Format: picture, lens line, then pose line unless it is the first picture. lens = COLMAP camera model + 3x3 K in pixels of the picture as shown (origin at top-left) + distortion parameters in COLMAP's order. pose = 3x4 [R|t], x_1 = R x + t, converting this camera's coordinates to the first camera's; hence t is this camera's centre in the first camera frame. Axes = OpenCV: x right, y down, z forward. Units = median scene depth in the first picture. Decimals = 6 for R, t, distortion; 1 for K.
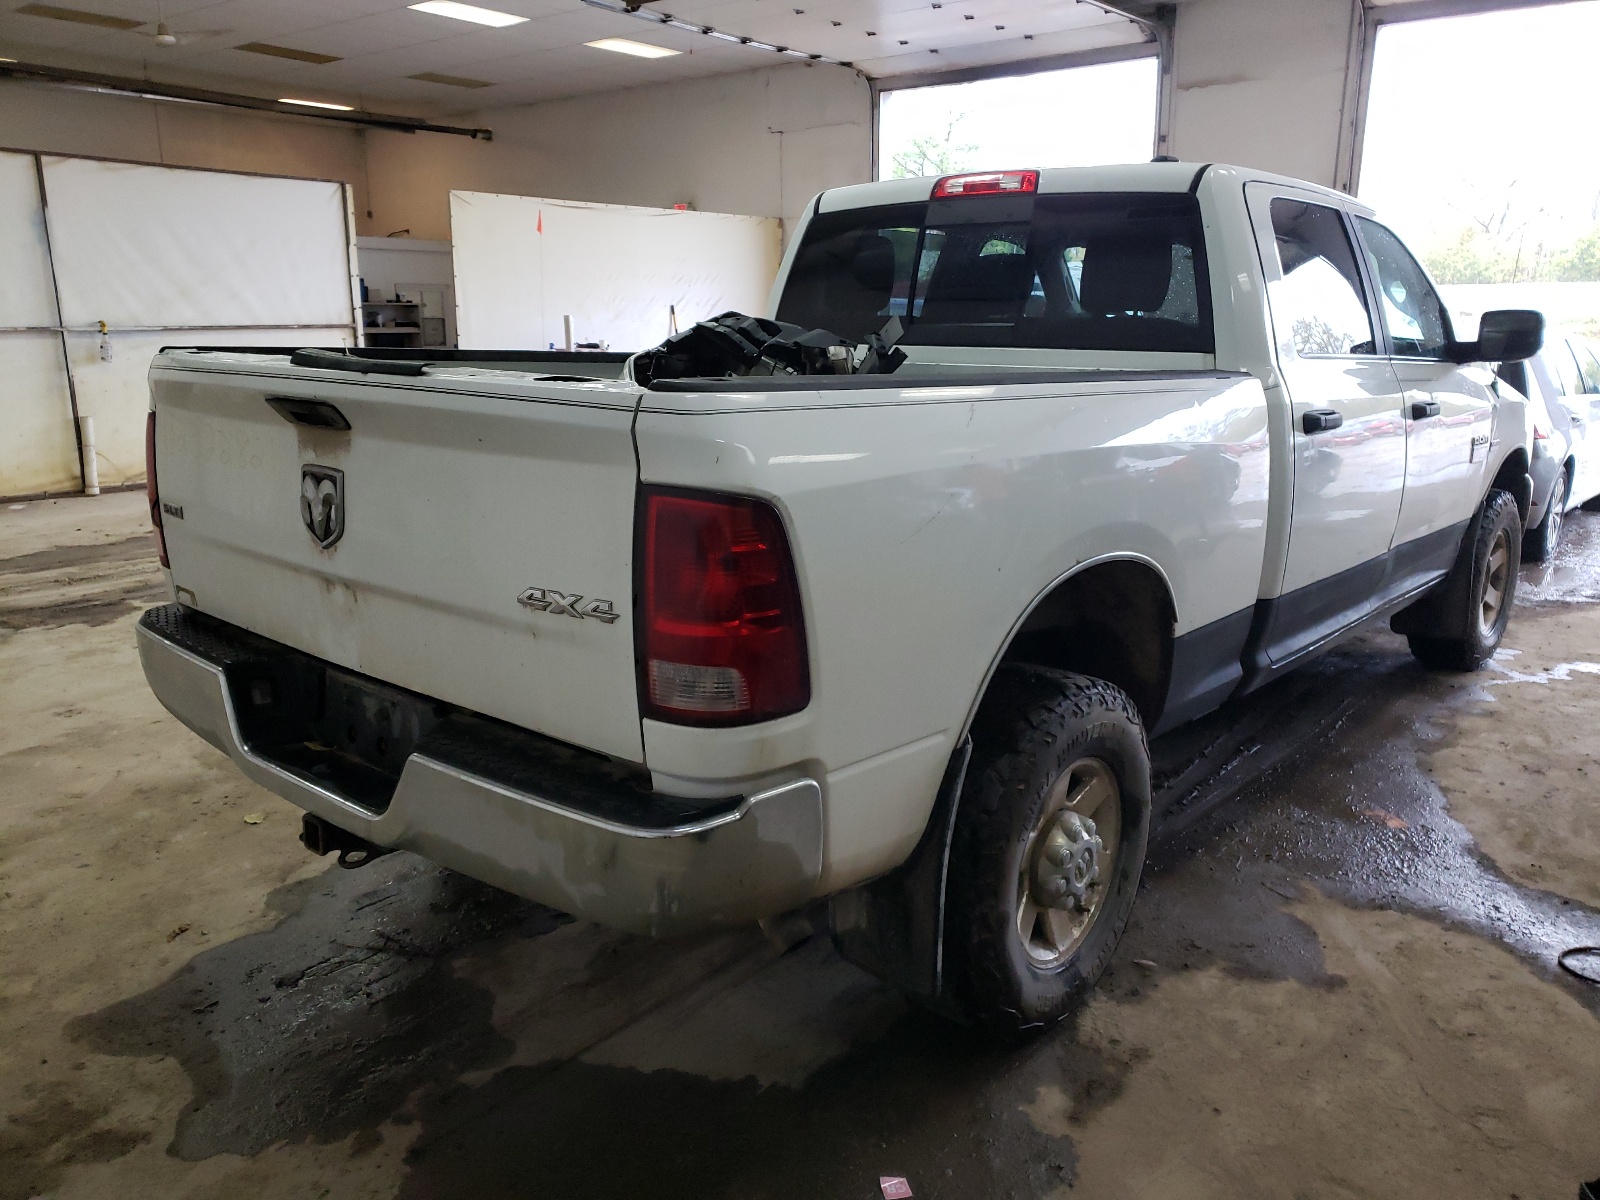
lens RADIAL K [[1309.3, 0, 810.8], [0, 1309.3, 597.9], [0, 0, 1]] dist [0.008508, 0.006888]
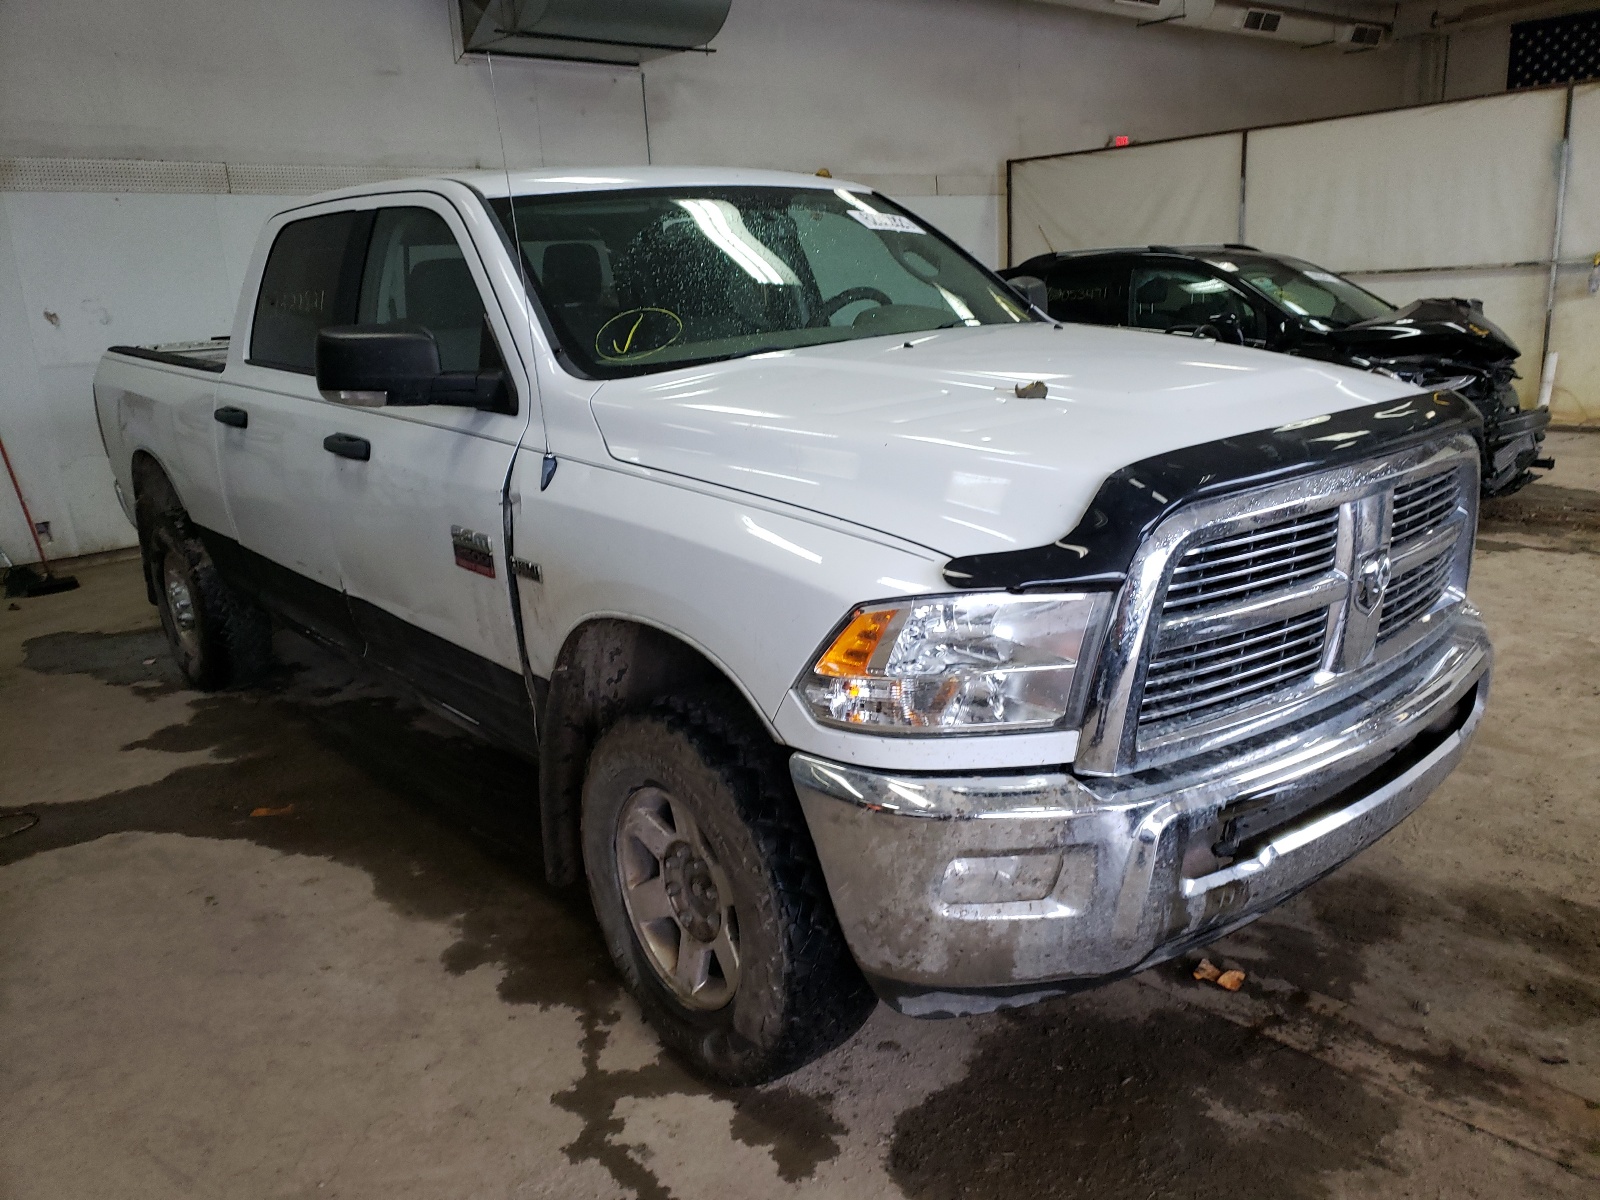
lens RADIAL K [[1309.3, 0, 810.8], [0, 1309.3, 597.9], [0, 0, 1]] dist [0.008508, 0.006888]
pose [[-0.194961, 0.258335, -0.946178, 0.518238], [-0.169094, 0.941392, 0.291871, -0.149679], [0.966125, 0.216896, -0.139852, 0.602992]]
